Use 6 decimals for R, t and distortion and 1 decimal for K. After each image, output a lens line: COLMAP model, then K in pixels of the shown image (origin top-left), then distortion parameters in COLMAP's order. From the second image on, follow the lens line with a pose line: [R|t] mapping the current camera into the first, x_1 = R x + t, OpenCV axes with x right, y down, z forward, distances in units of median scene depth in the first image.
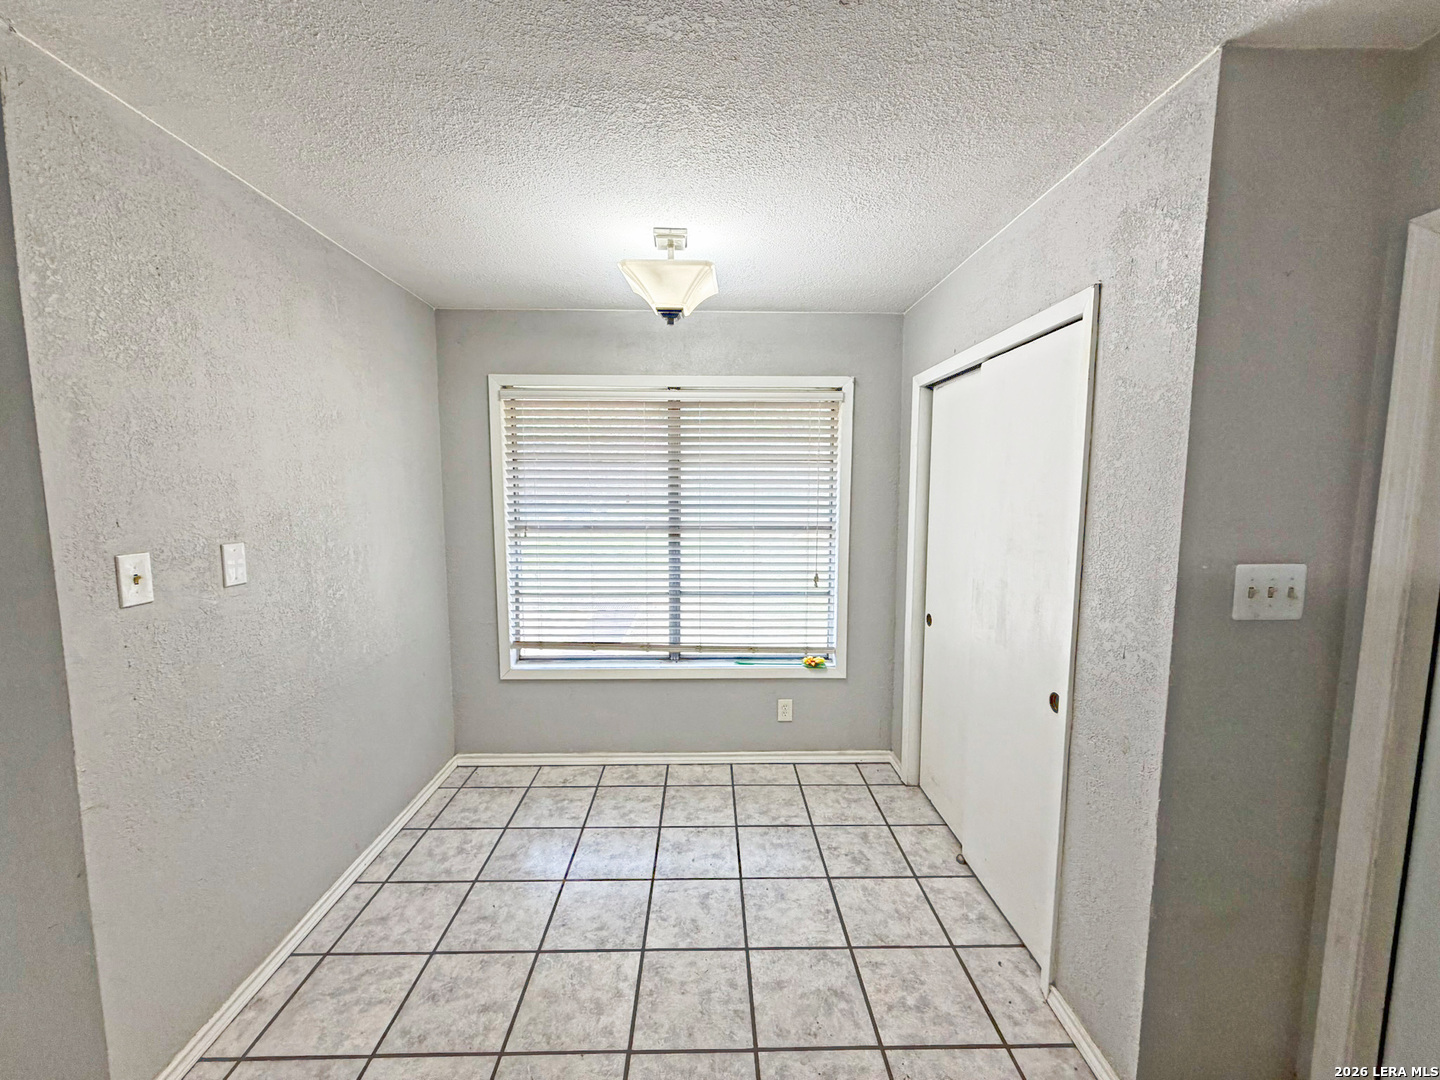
lens RADIAL K [[575.4, 0, 719.9], [0, 575.4, 543.0], [0, 0, 1]] dist [-0.004028, -0.000392]
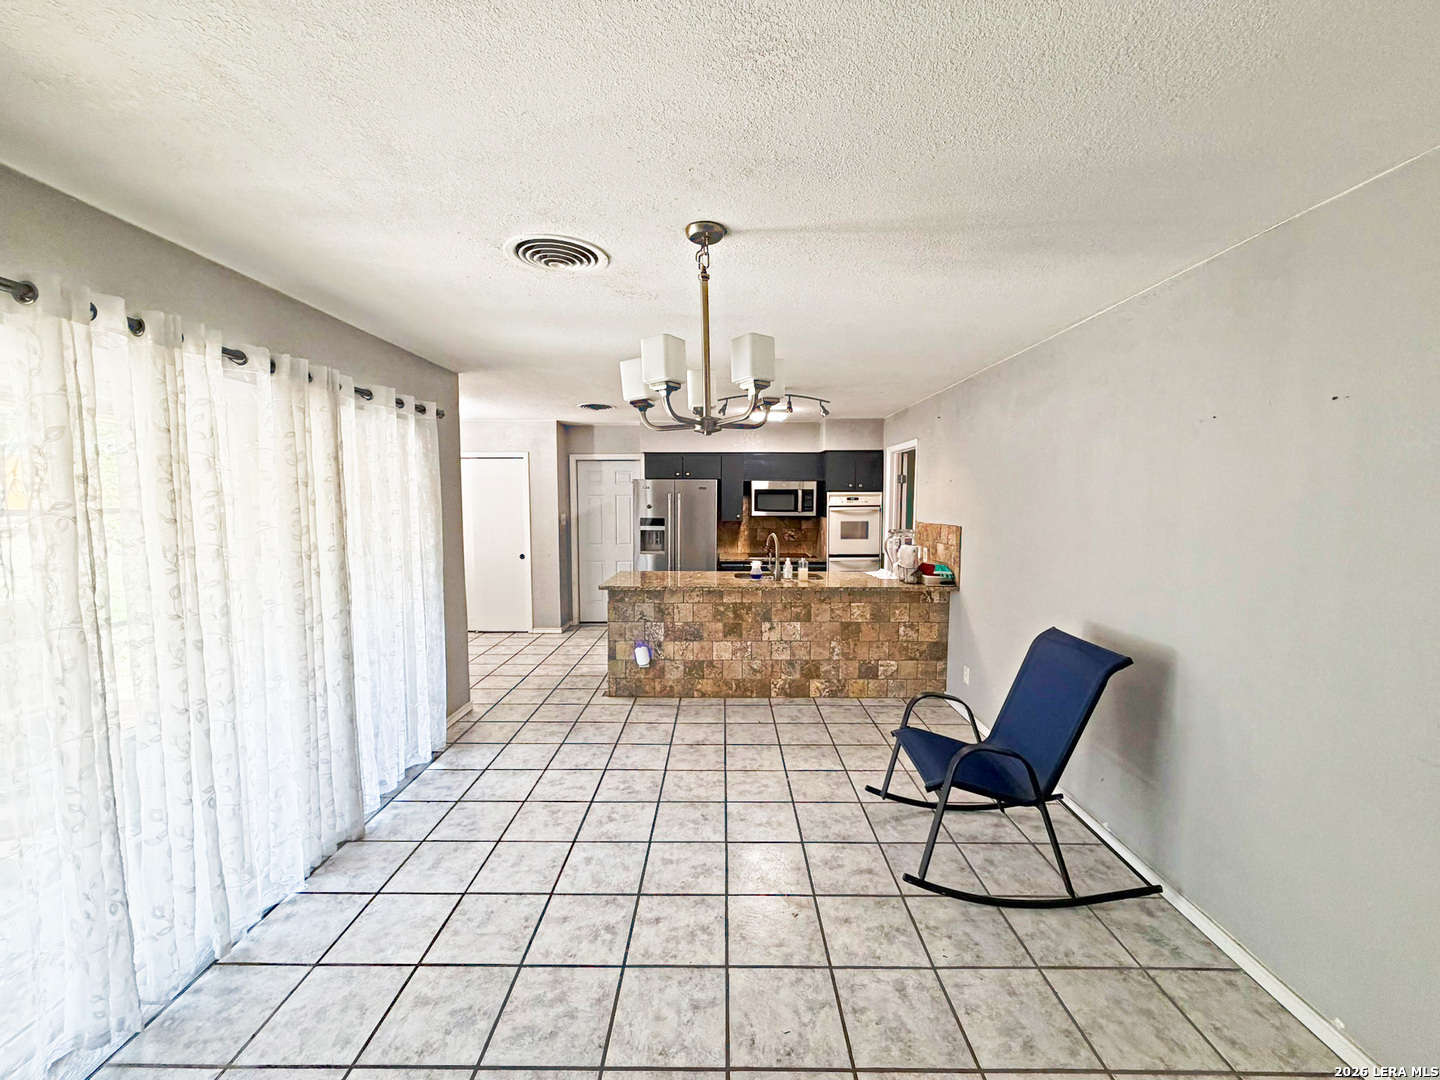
lens RADIAL K [[575.4, 0, 719.9], [0, 575.4, 543.0], [0, 0, 1]] dist [-0.004028, -0.000392]
pose [[0.028737, -0.080203, 0.996364, -1.899935], [0.100614, 0.991946, 0.076945, 0.016242], [-0.994510, 0.098037, 0.036575, -0.268280]]
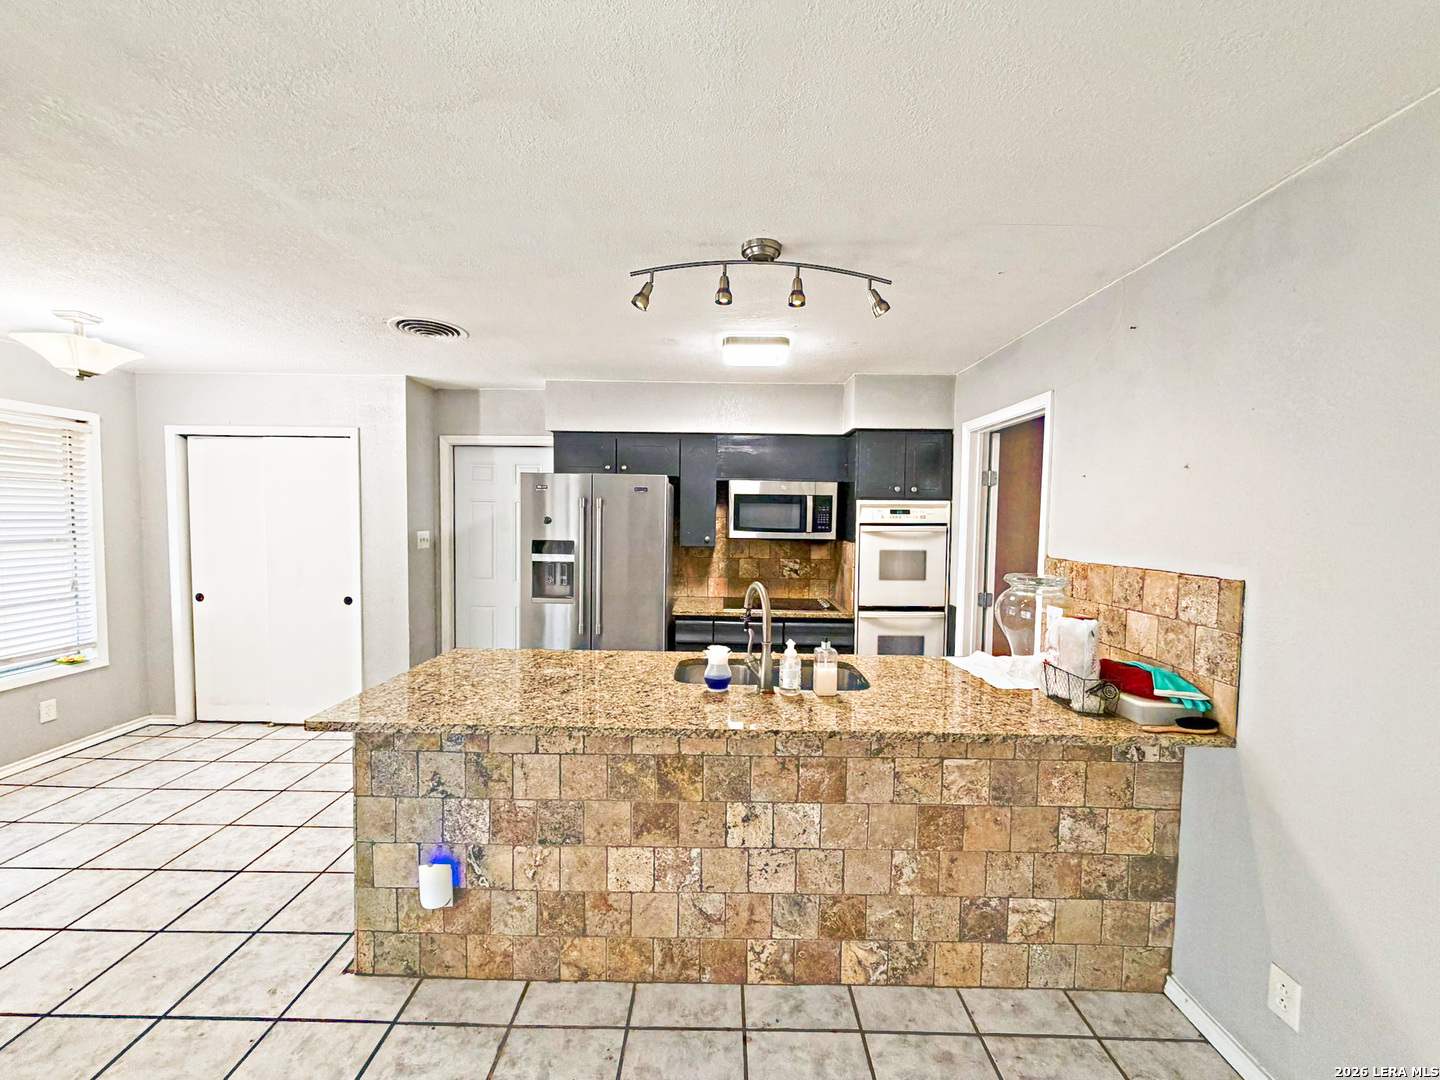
lens RADIAL K [[575.5, 0, 716.1], [0, 575.5, 540.4], [0, 0, 1]] dist [-0.000643, -0.000012]
pose [[0.034178, -0.047838, 0.998270, -0.989729], [0.087758, 0.995139, 0.044683, 0.039046], [-0.995555, 0.086079, 0.038210, -0.341331]]
